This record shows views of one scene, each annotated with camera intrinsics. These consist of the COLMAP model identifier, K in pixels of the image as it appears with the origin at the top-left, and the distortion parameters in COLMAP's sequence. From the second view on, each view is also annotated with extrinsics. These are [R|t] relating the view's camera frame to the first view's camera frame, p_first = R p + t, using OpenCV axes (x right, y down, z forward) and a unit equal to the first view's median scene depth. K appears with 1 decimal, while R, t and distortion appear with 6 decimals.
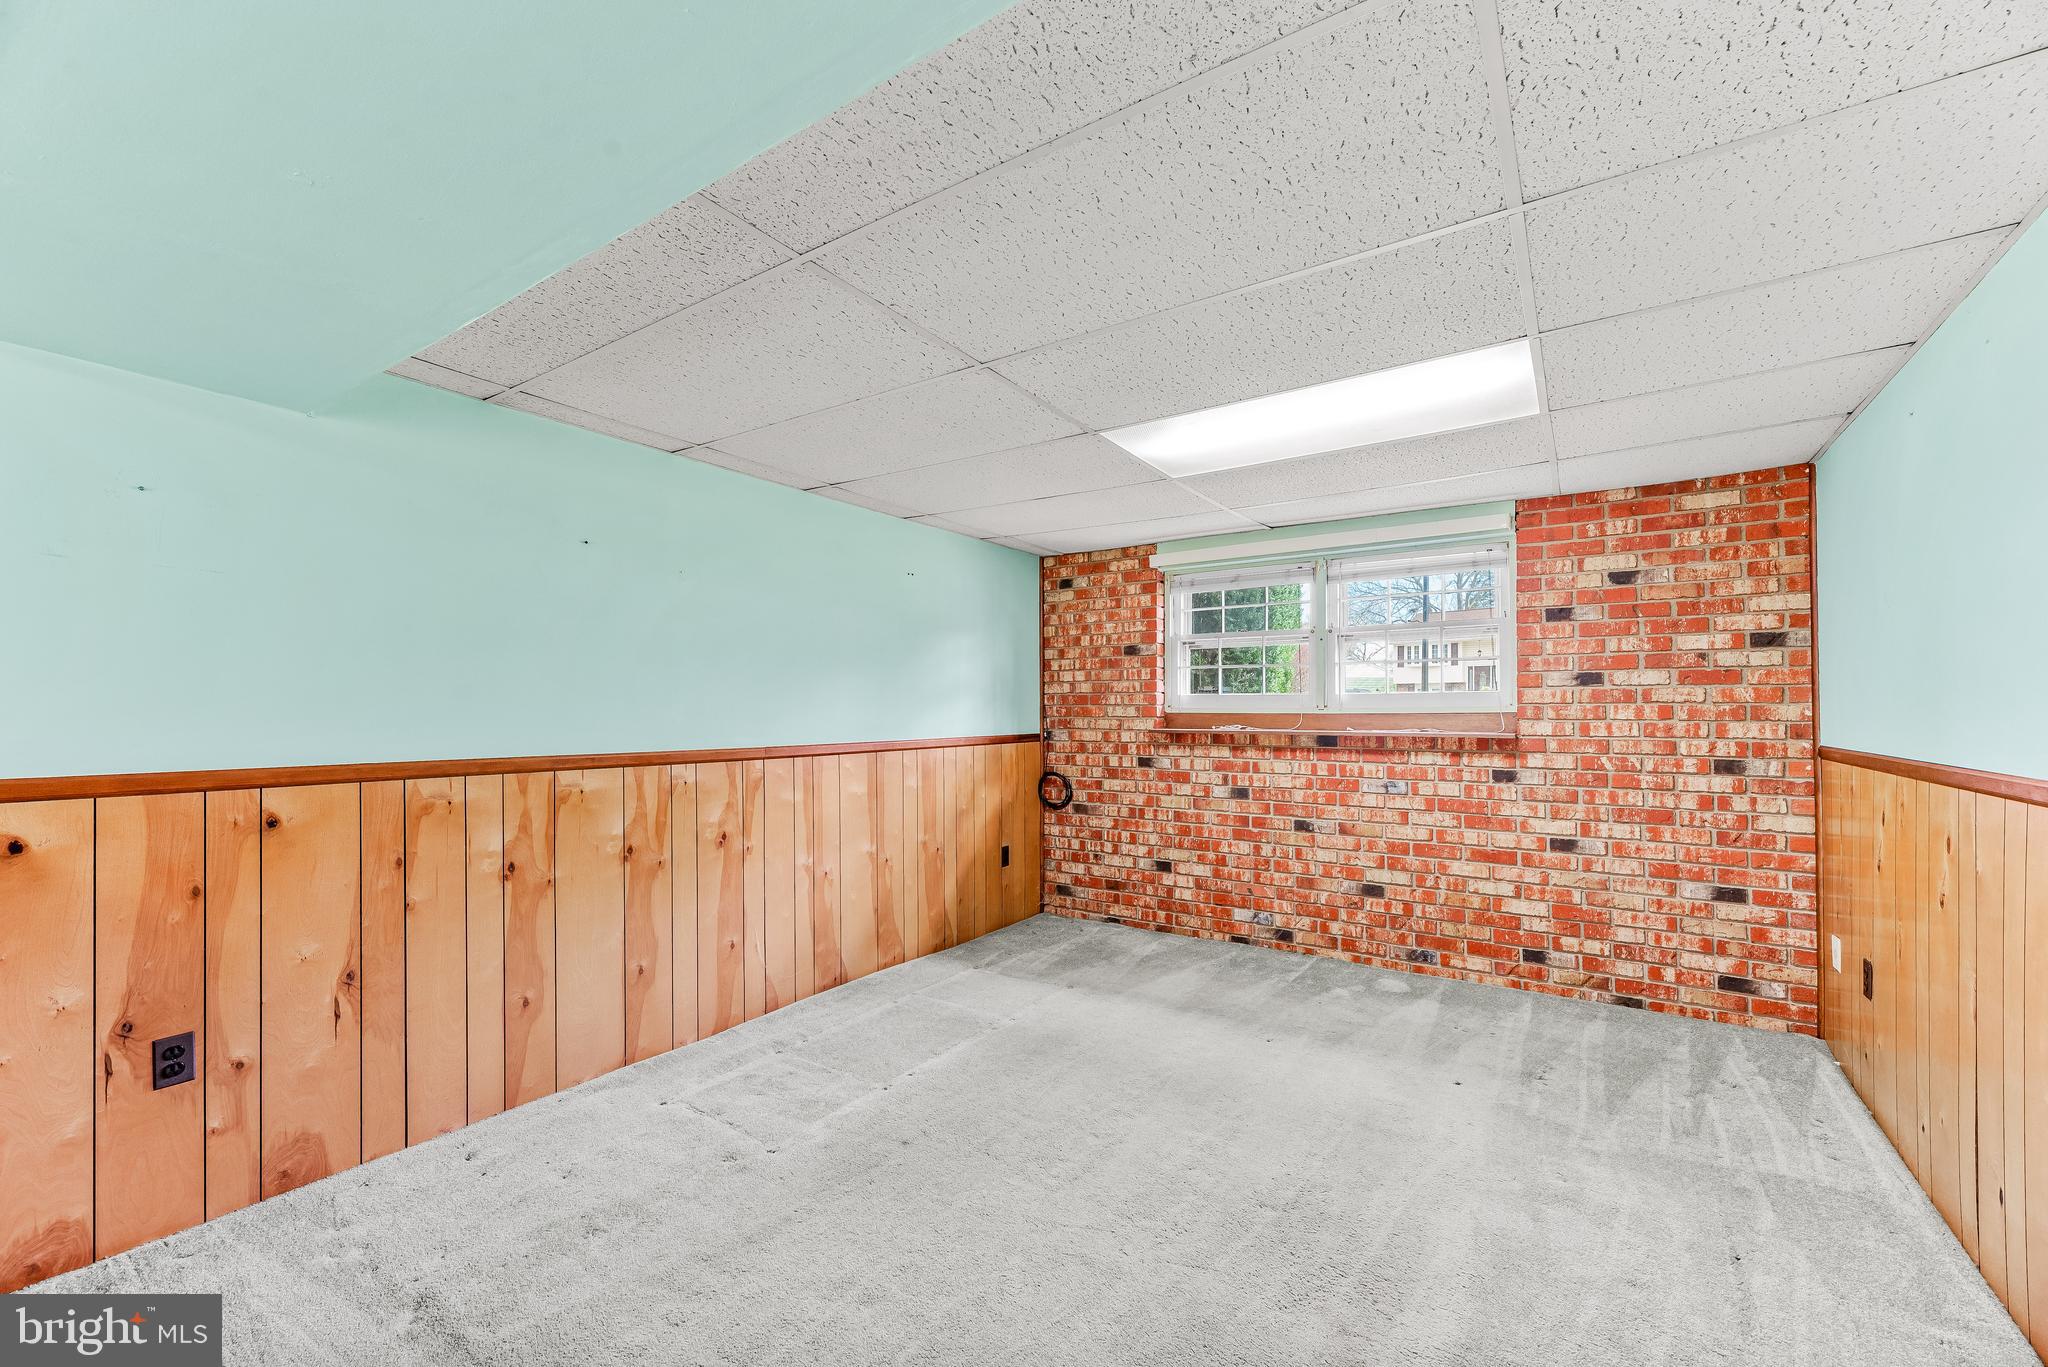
lens RADIAL K [[826.0, 0, 1016.2], [0, 826.0, 705.2], [0, 0, 1]] dist [-0.004399, 0.001742]
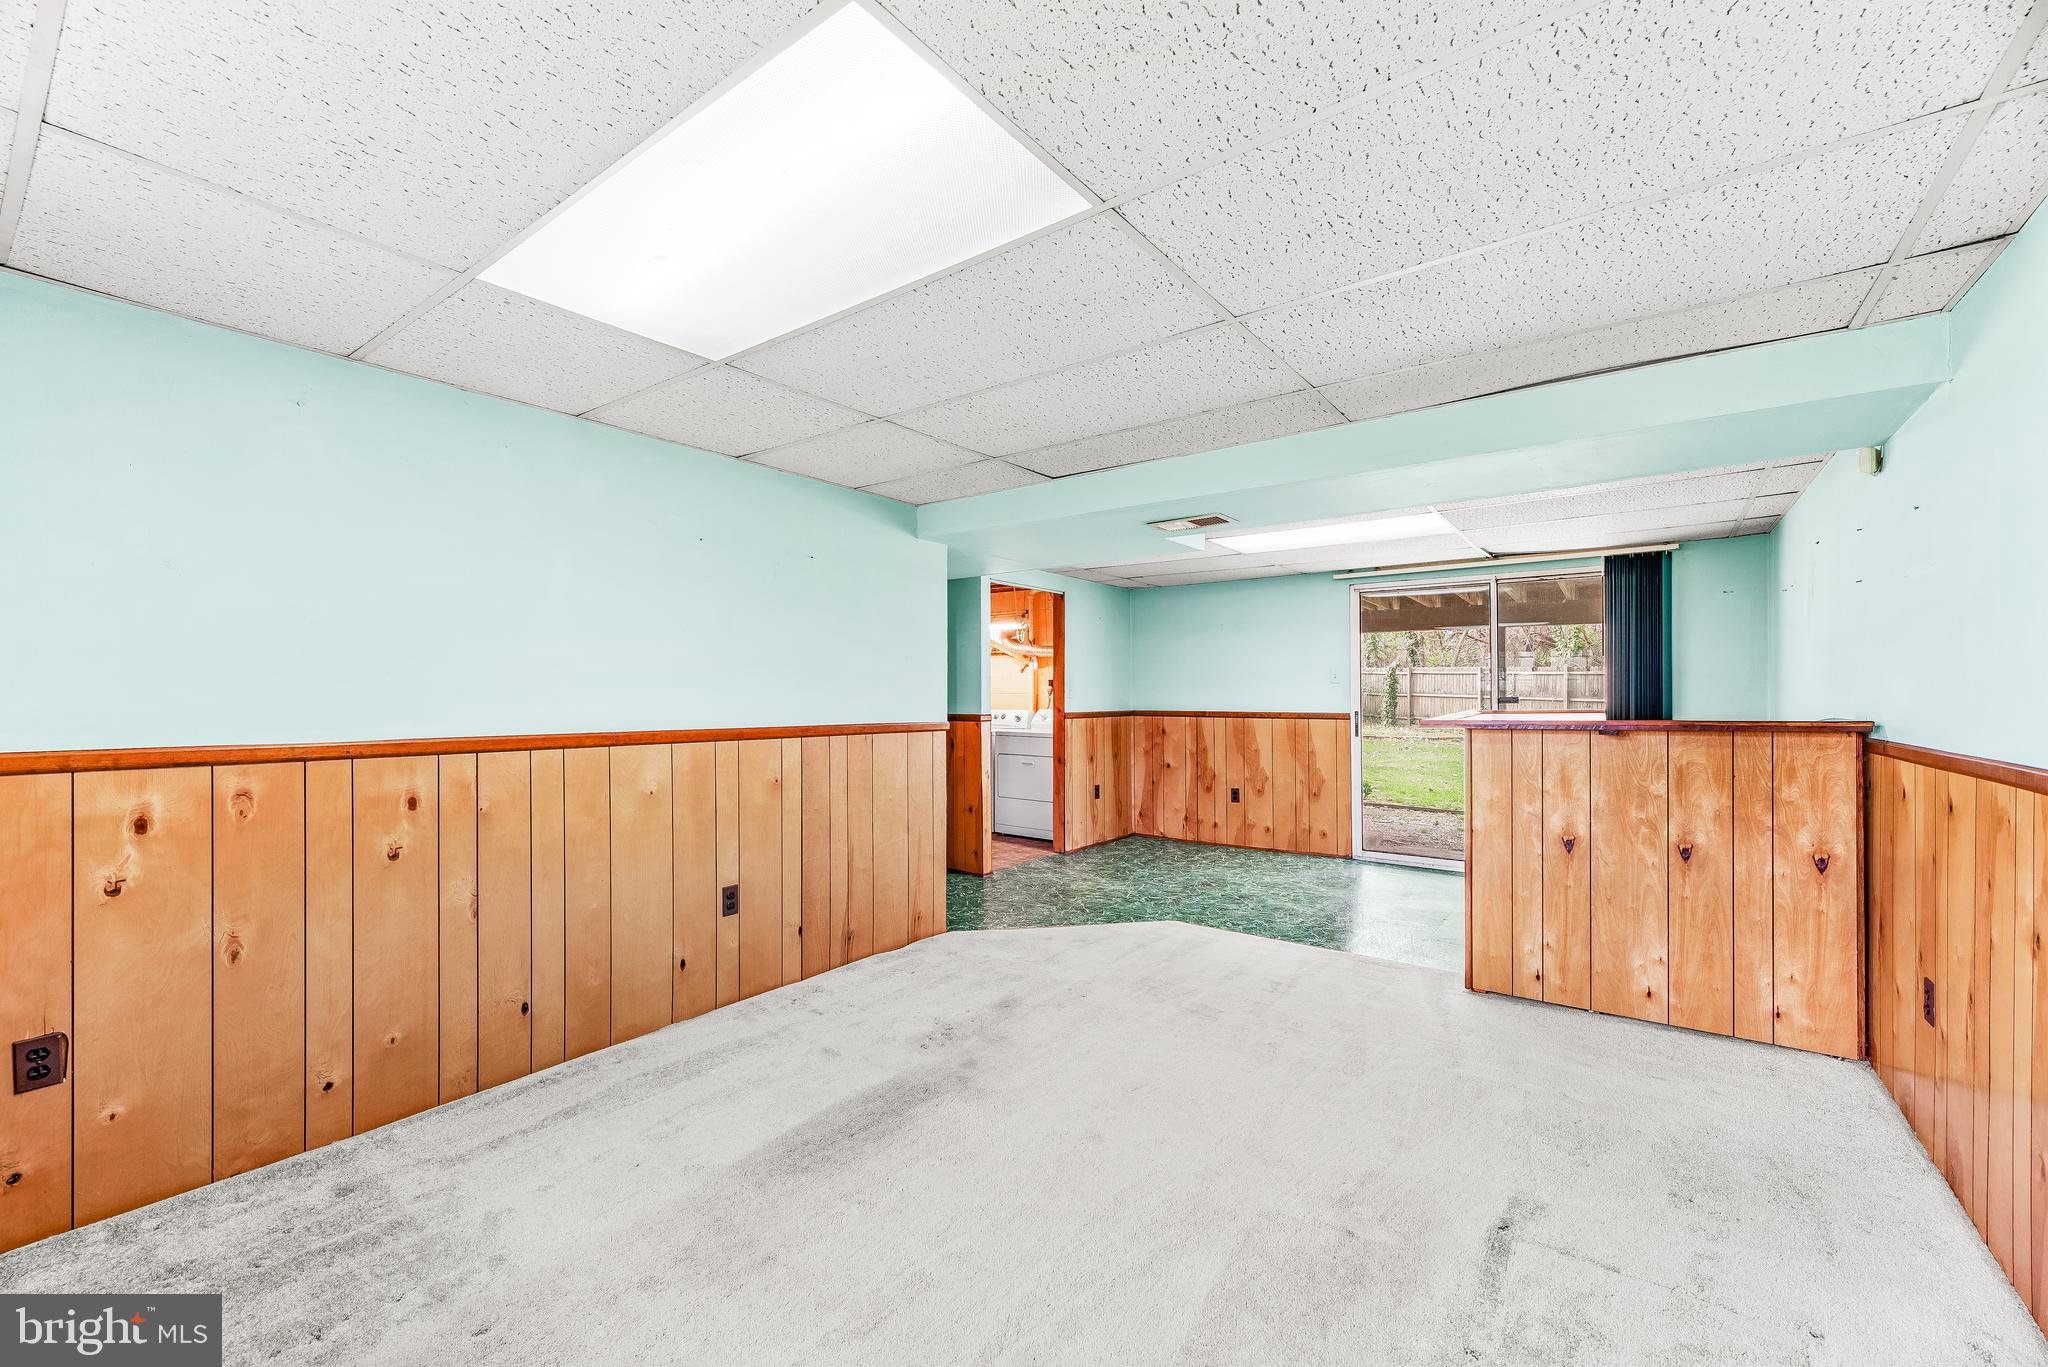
lens RADIAL K [[826.0, 0, 1014.7], [0, 826.0, 690.2], [0, 0, 1]] dist [-0.004399, 0.001742]
pose [[-0.998896, -0.000716, 0.046980, 0.124223], [-0.001383, 0.999899, -0.014169, 0.012749], [-0.046965, -0.014219, -0.998795, 1.478496]]
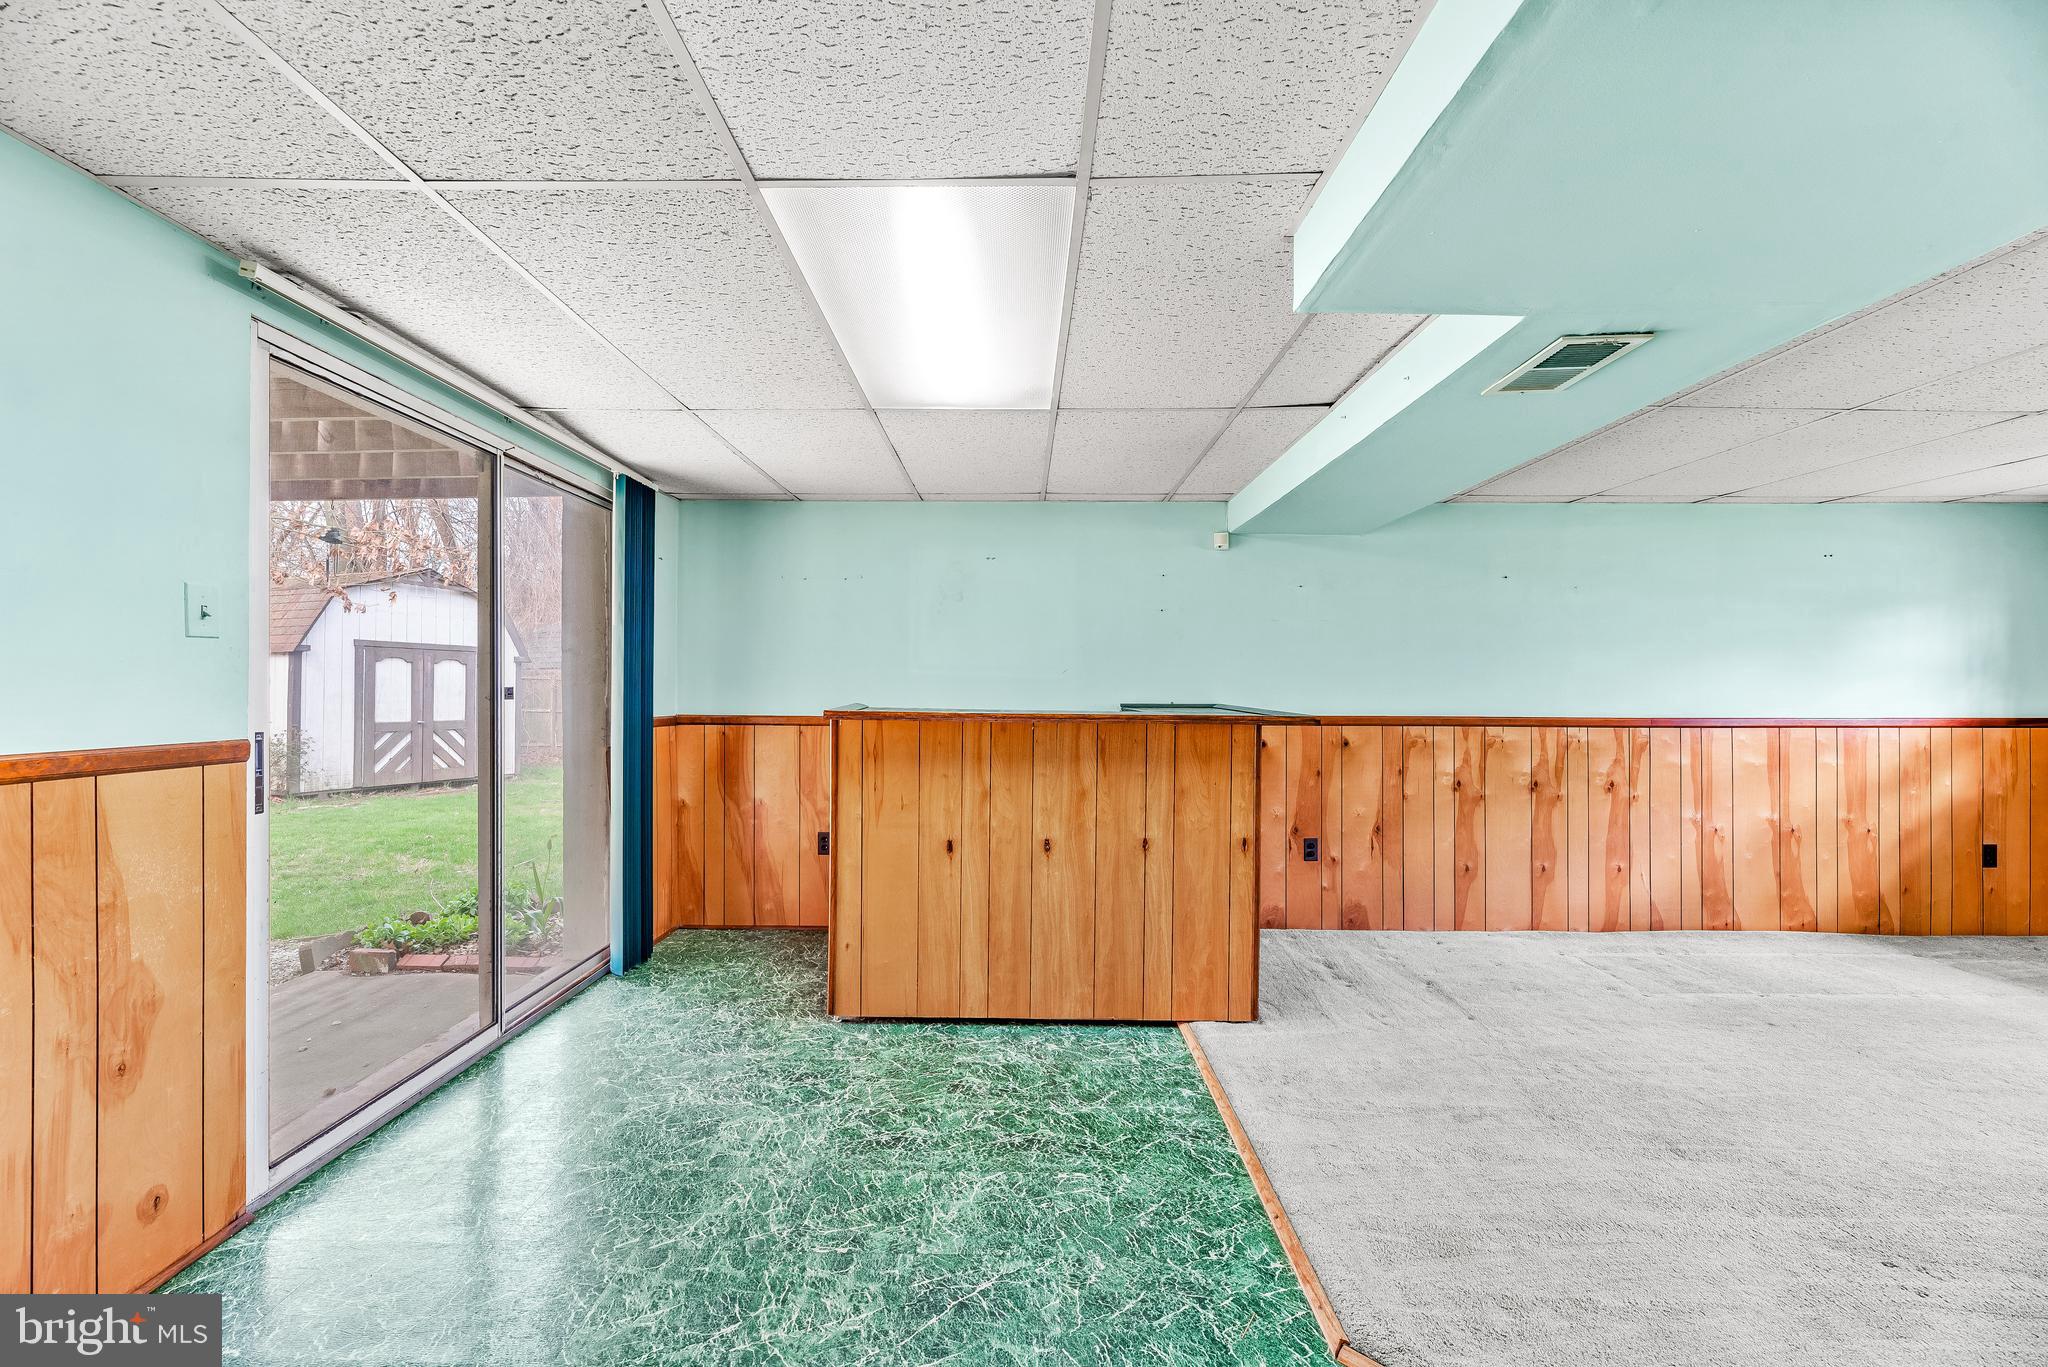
lens RADIAL K [[826.0, 0, 1009.7], [0, 826.0, 689.1], [0, 0, 1]] dist [-0.004399, 0.001742]
pose [[0.553818, 0.002852, -0.832633, 0.225083], [0.002304, 0.999985, 0.004958, -0.000819], [0.832634, -0.004665, 0.553803, -0.568993]]
